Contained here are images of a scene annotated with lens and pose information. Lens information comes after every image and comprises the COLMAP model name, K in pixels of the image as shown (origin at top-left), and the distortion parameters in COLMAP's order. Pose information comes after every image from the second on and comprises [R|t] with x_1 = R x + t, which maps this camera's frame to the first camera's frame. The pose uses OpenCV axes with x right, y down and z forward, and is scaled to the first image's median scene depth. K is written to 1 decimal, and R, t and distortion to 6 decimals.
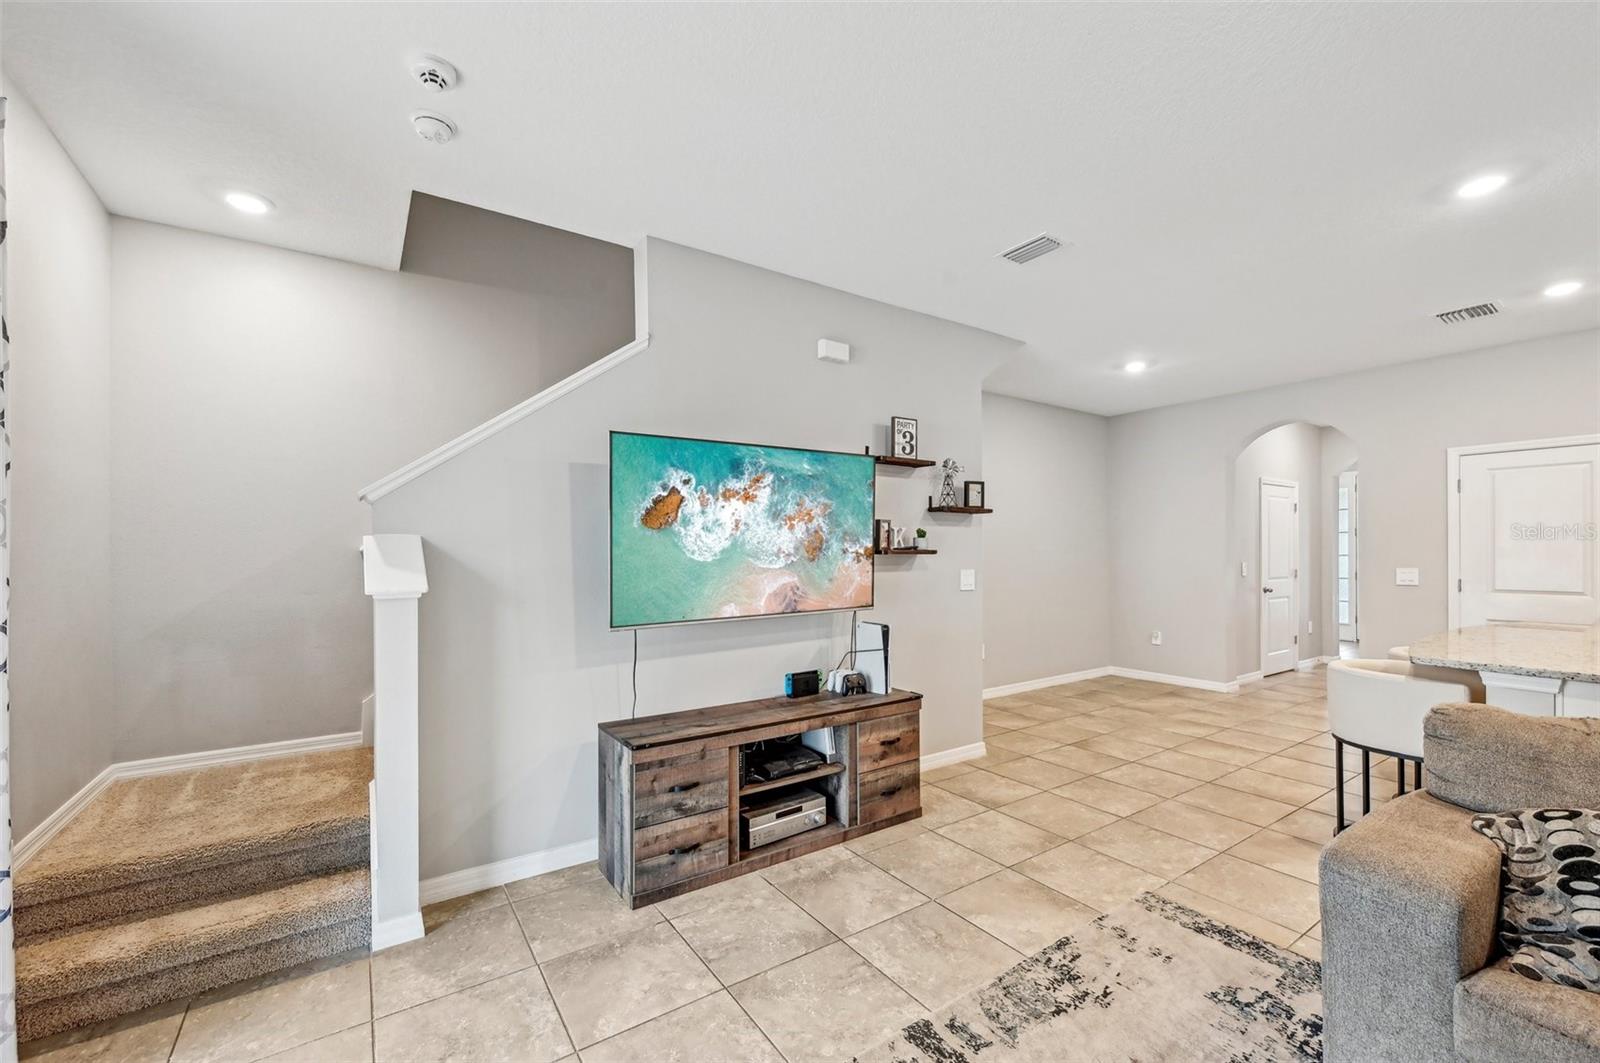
lens RADIAL K [[645.7, 0, 794.5], [0, 645.7, 555.1], [0, 0, 1]] dist [-0.002649, 0.000523]
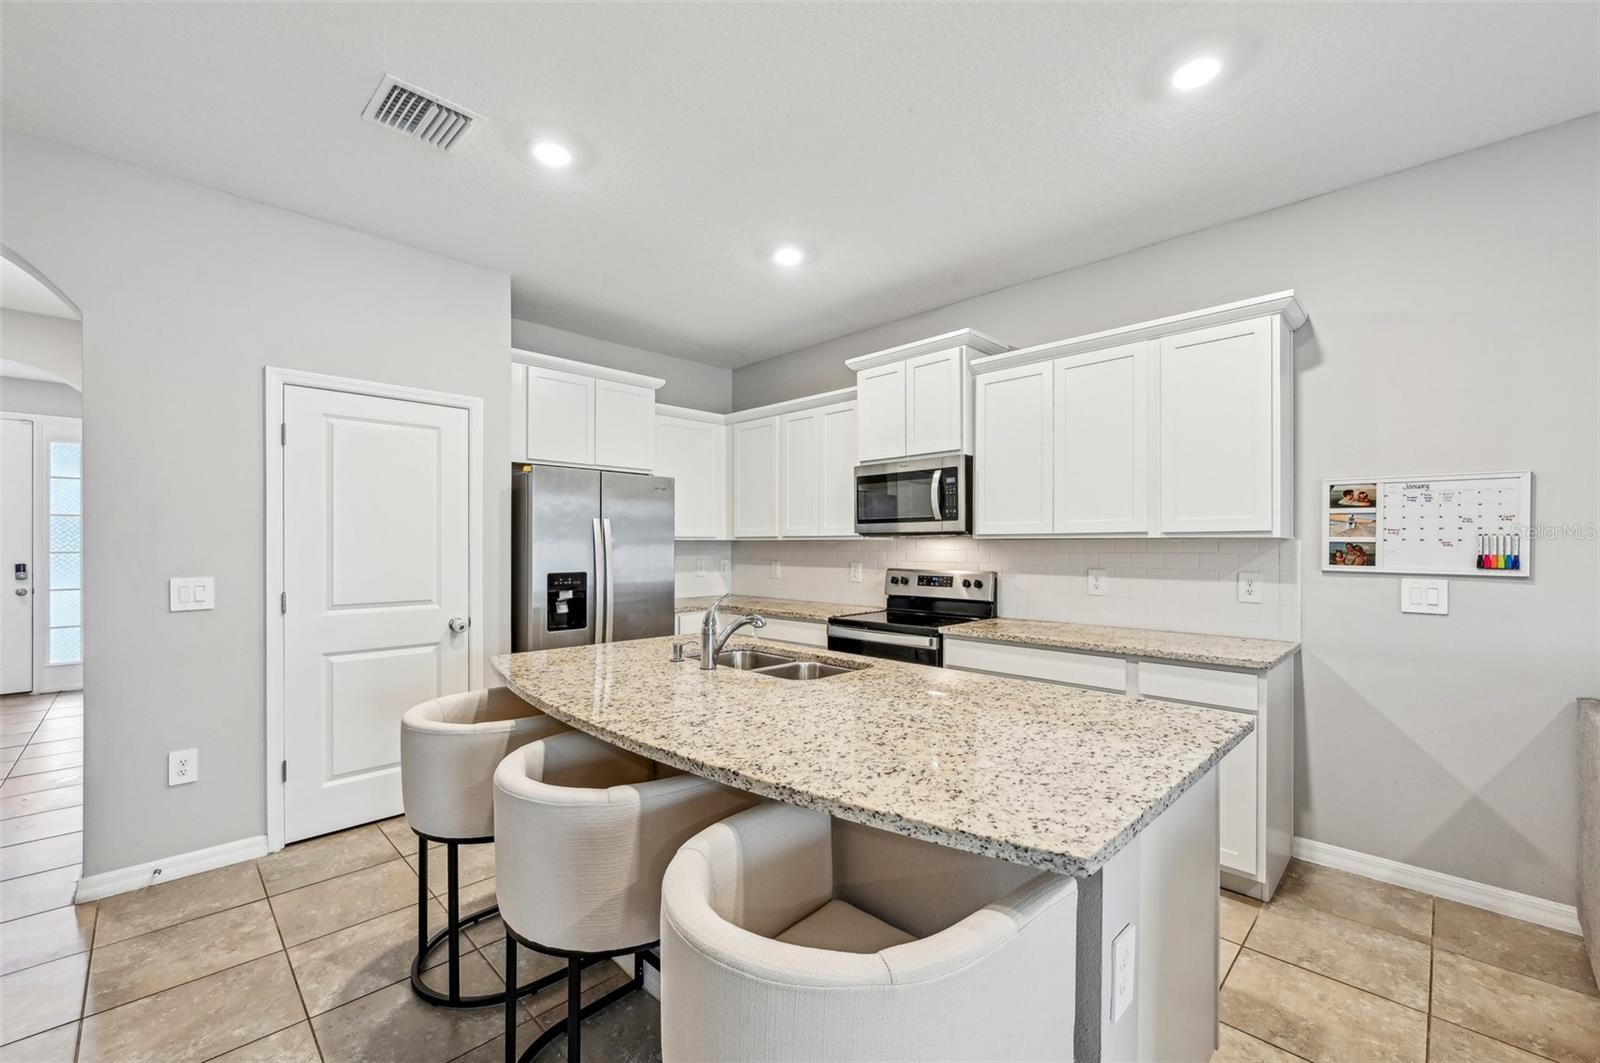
lens RADIAL K [[645.7, 0, 810.5], [0, 645.7, 537.1], [0, 0, 1]] dist [-0.002649, 0.000523]
pose [[-0.203928, 0.015640, 0.978861, 0.309582], [0.006308, 0.999873, -0.014662, -0.002155], [-0.978966, 0.003185, -0.204001, 0.553551]]
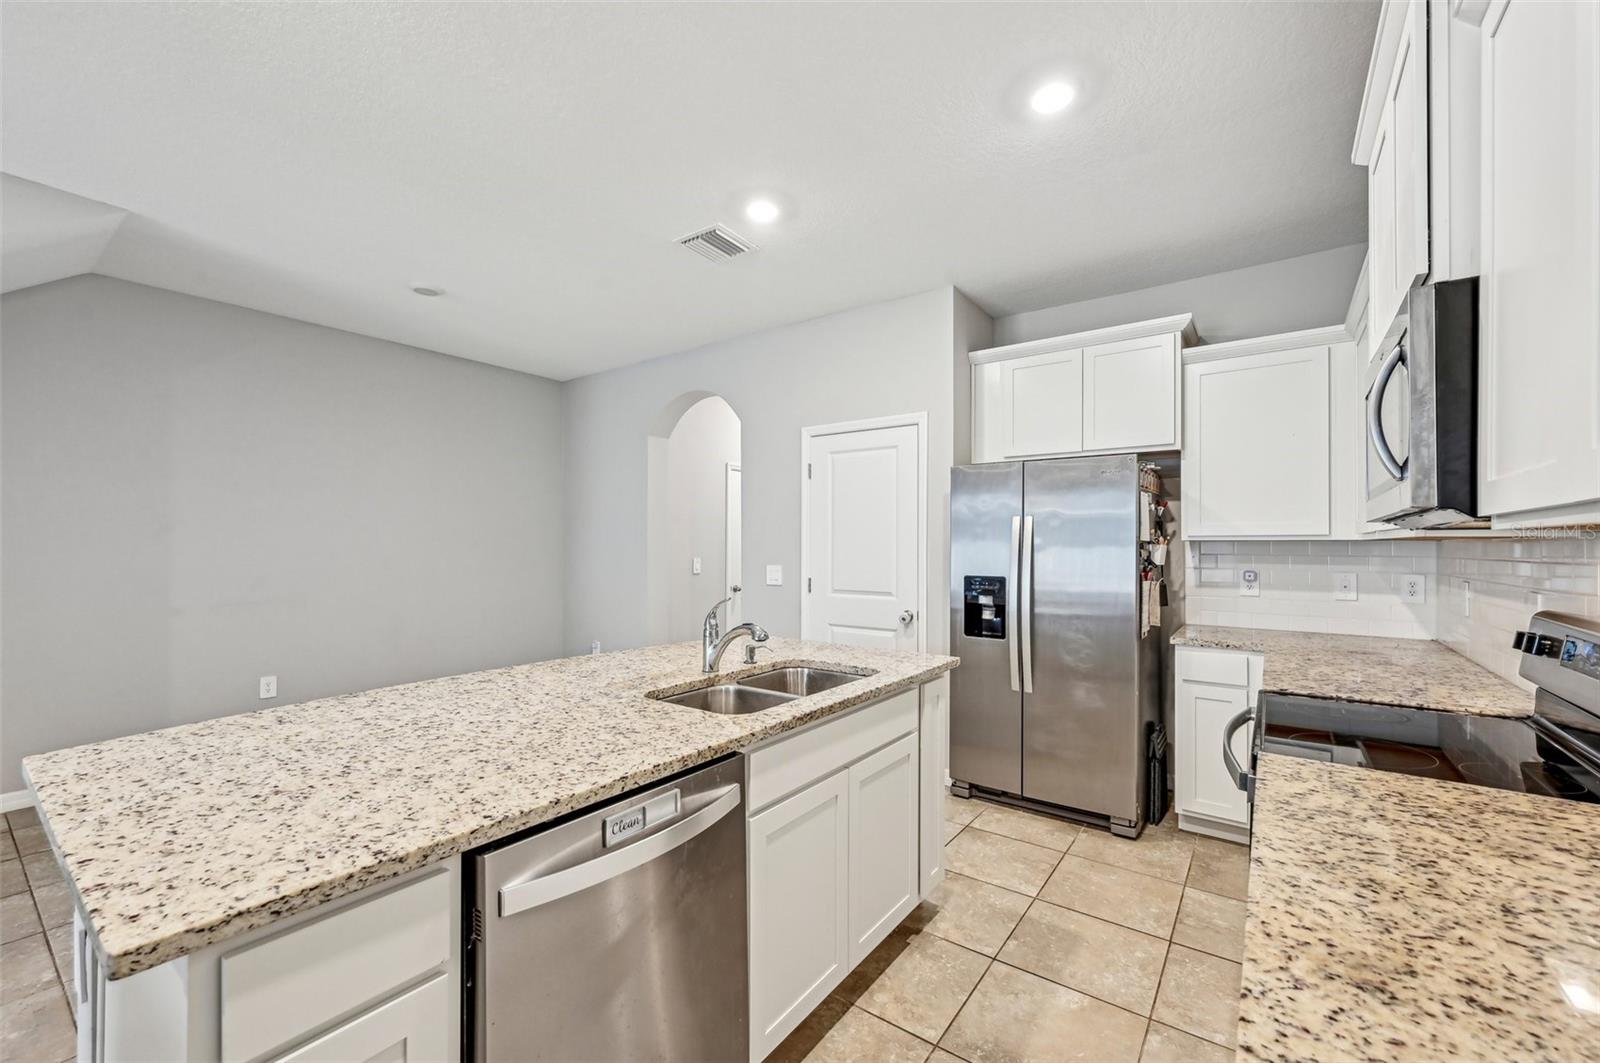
lens RADIAL K [[645.7, 0, 803.8], [0, 645.7, 536.3], [0, 0, 1]] dist [-0.002649, 0.000523]
pose [[0.936419, 0.012477, 0.350662, 0.612972], [-0.005857, 0.999784, -0.019932, -0.002015], [-0.350835, 0.016610, 0.936290, 0.163704]]
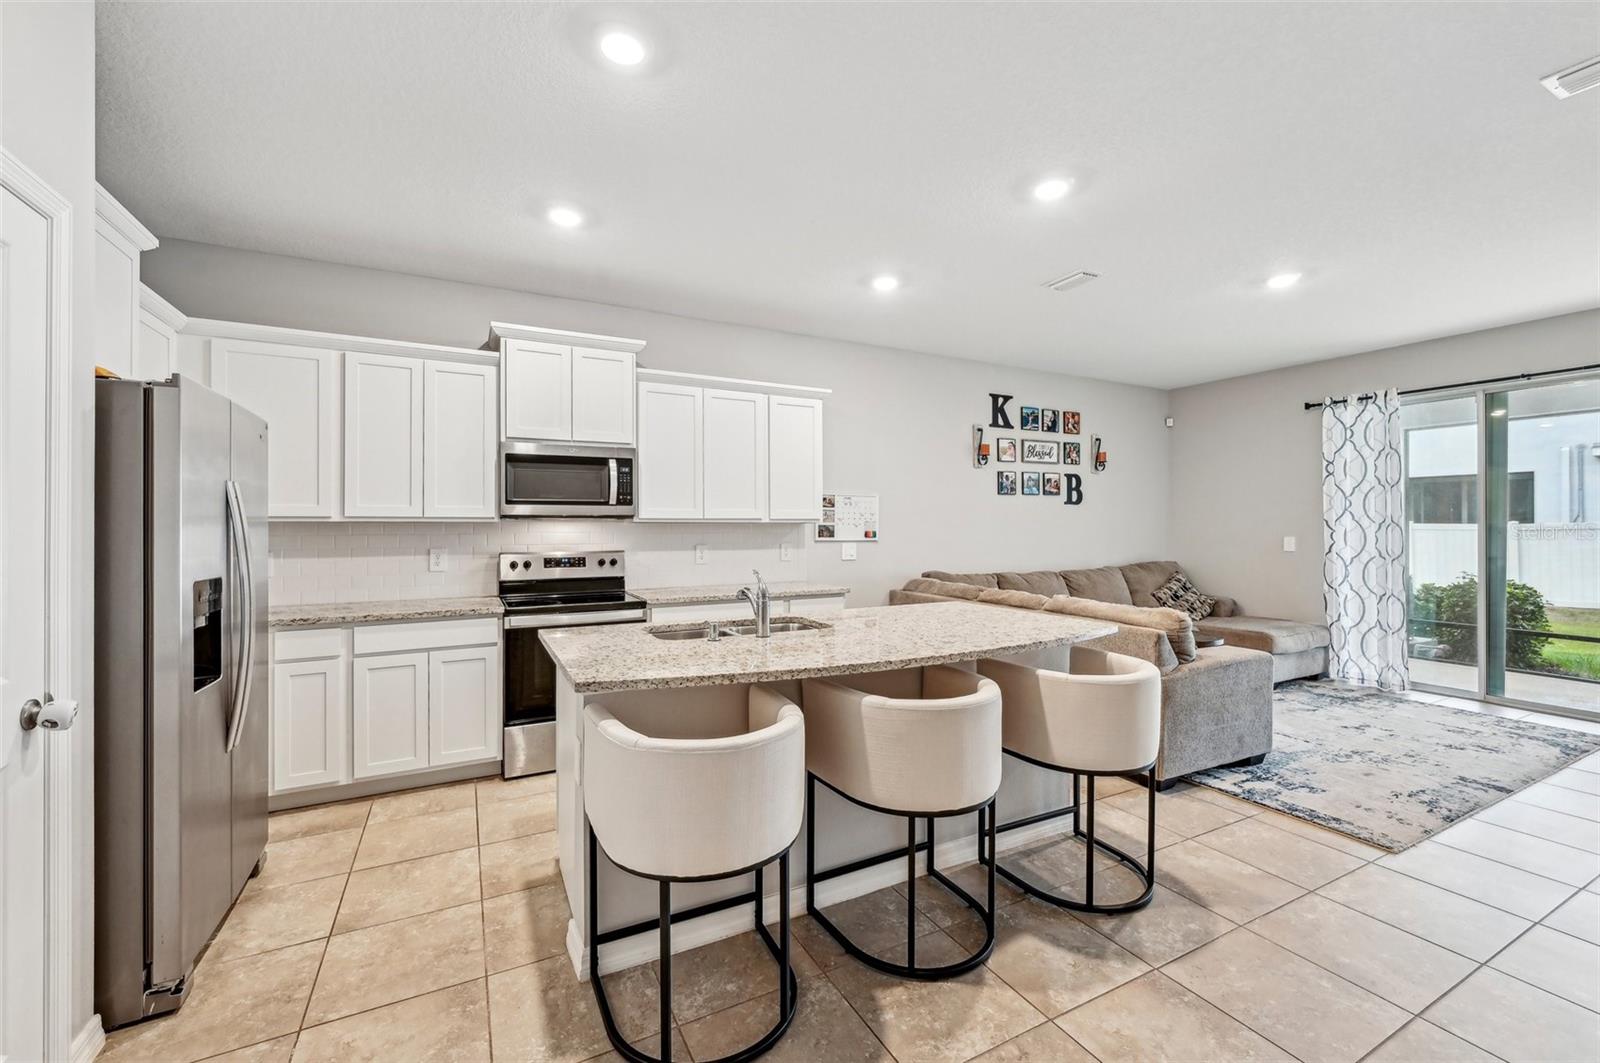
lens RADIAL K [[645.7, 0, 795.0], [0, 645.7, 526.4], [0, 0, 1]] dist [-0.002649, 0.000523]
pose [[-0.993419, 0.005440, 0.114408, 0.626440], [0.006255, 0.999958, 0.006767, -0.007637], [-0.114367, 0.007438, -0.993411, 0.967860]]
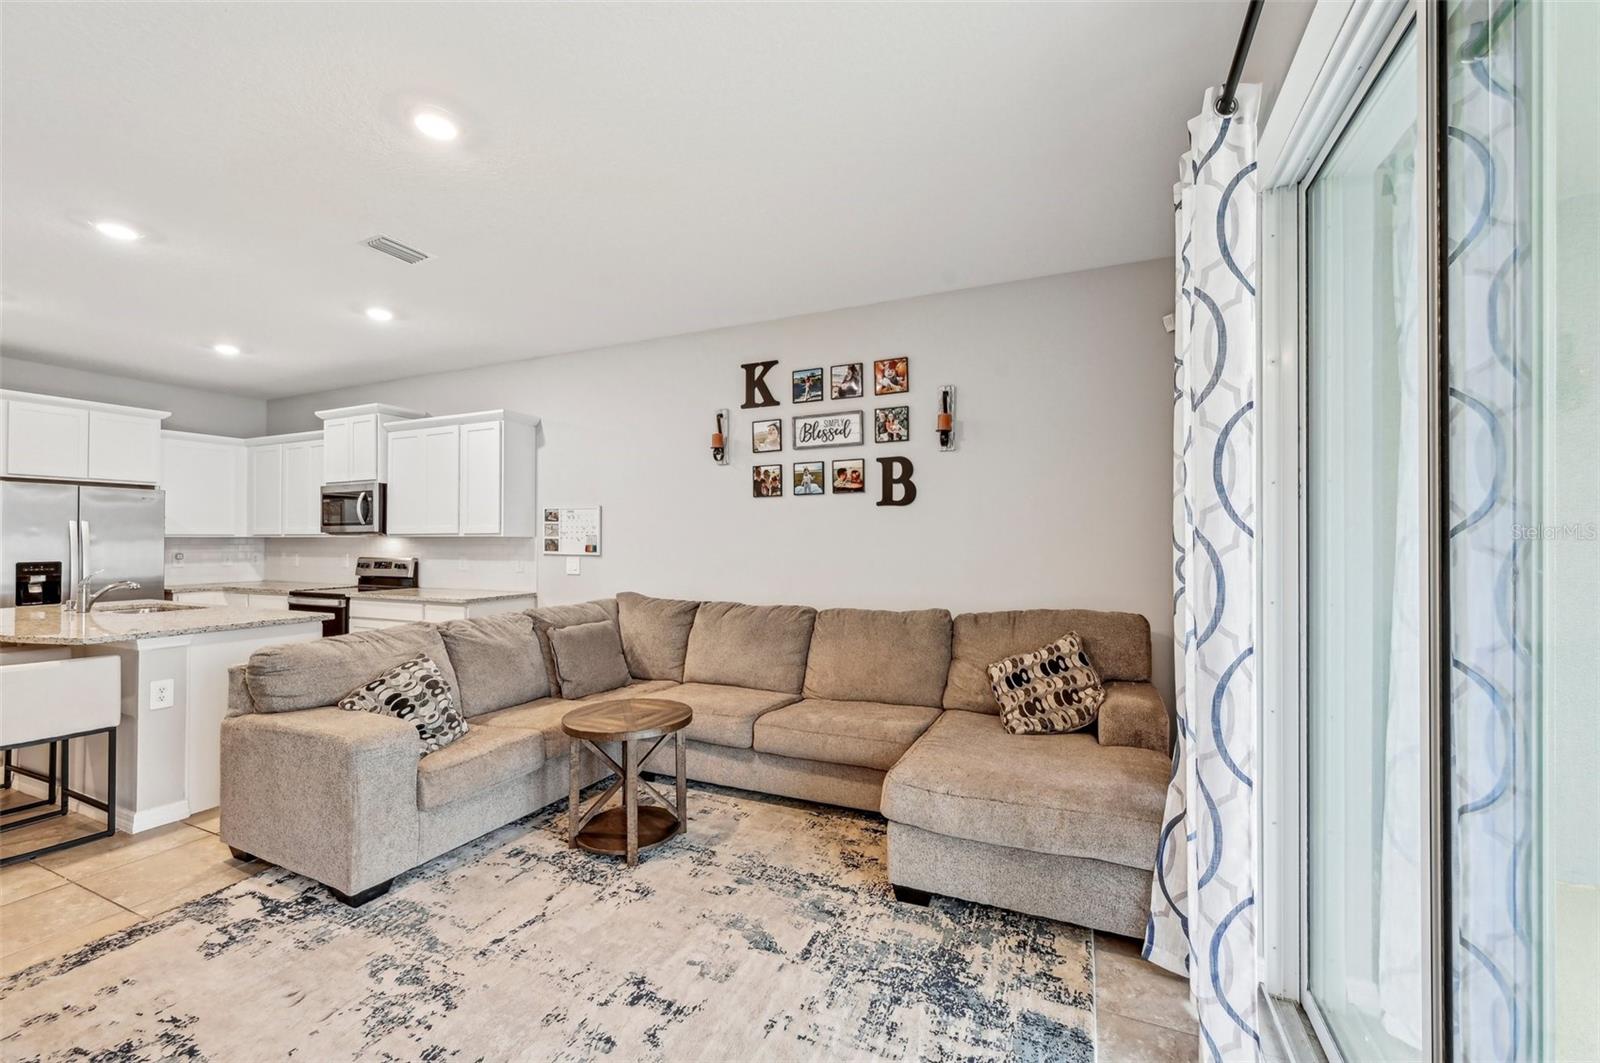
lens RADIAL K [[645.7, 0, 808.0], [0, 645.7, 532.0], [0, 0, 1]] dist [-0.002649, 0.000523]
pose [[-0.528346, 0.015150, 0.848894, -0.271484], [0.008406, 0.999885, -0.012613, 0.001641], [-0.848988, 0.000472, -0.528413, 0.248650]]
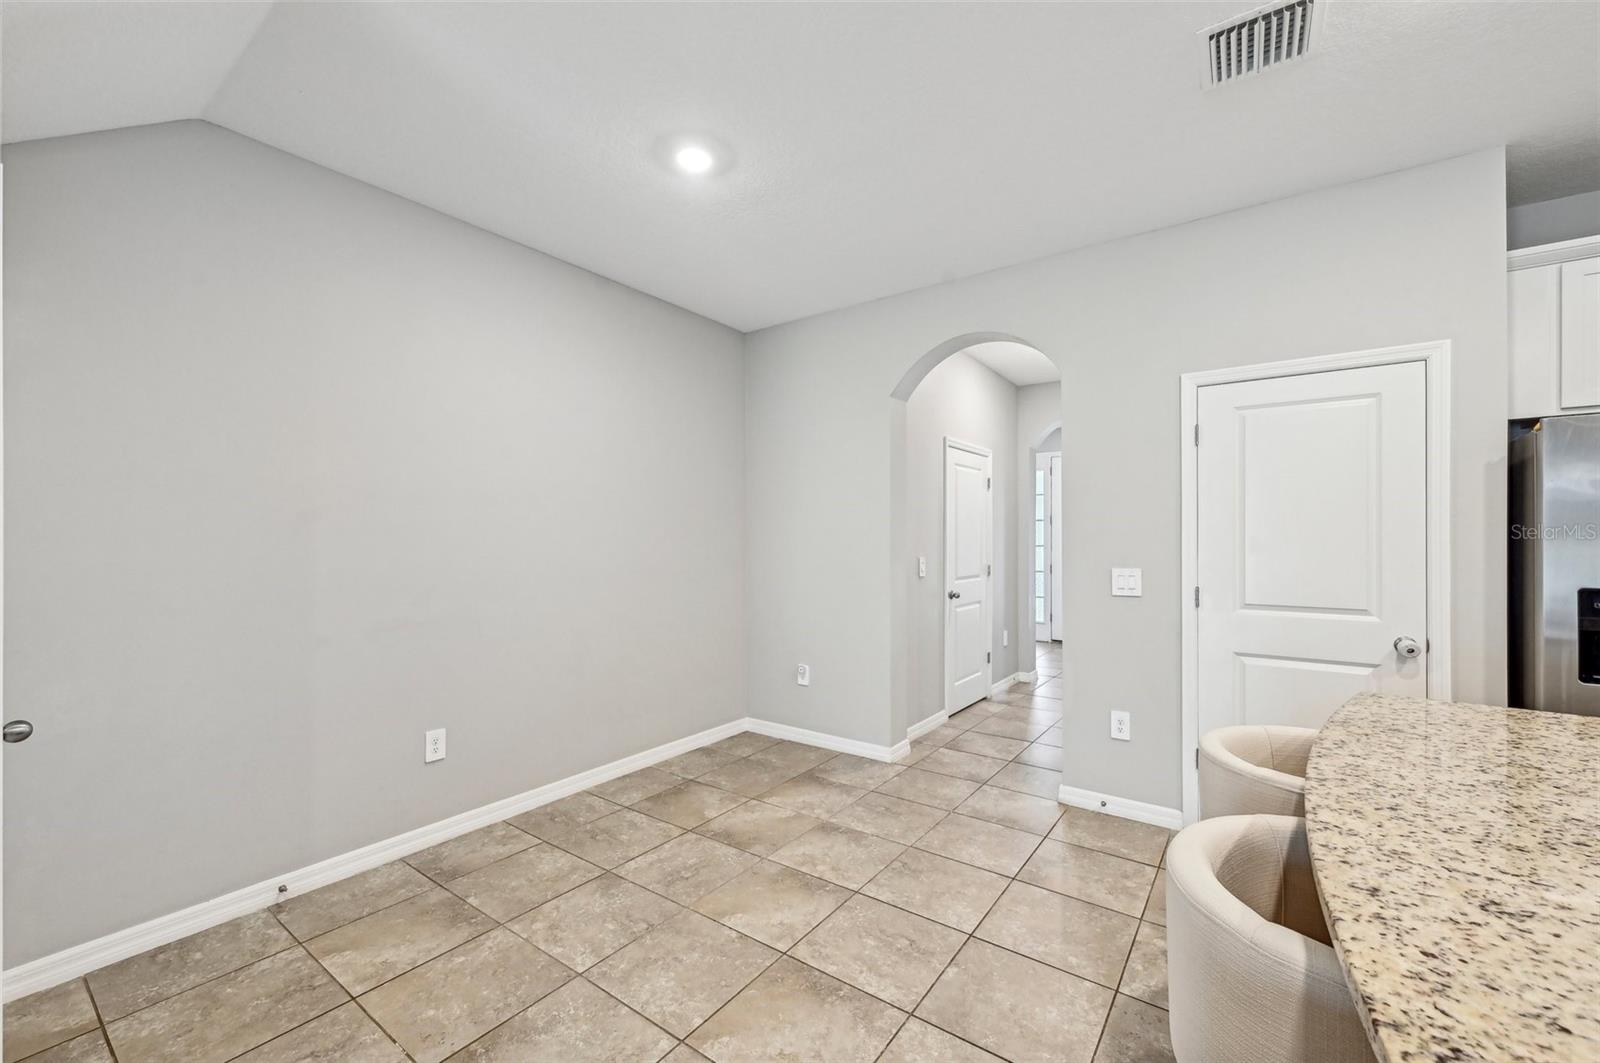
lens RADIAL K [[645.7, 0, 802.3], [0, 645.7, 535.6], [0, 0, 1]] dist [-0.002649, 0.000523]
pose [[0.937698, 0.009410, 0.347323, 0.400815], [-0.005344, 0.999906, -0.012662, -0.002267], [-0.347409, 0.010017, 0.937660, 0.474346]]
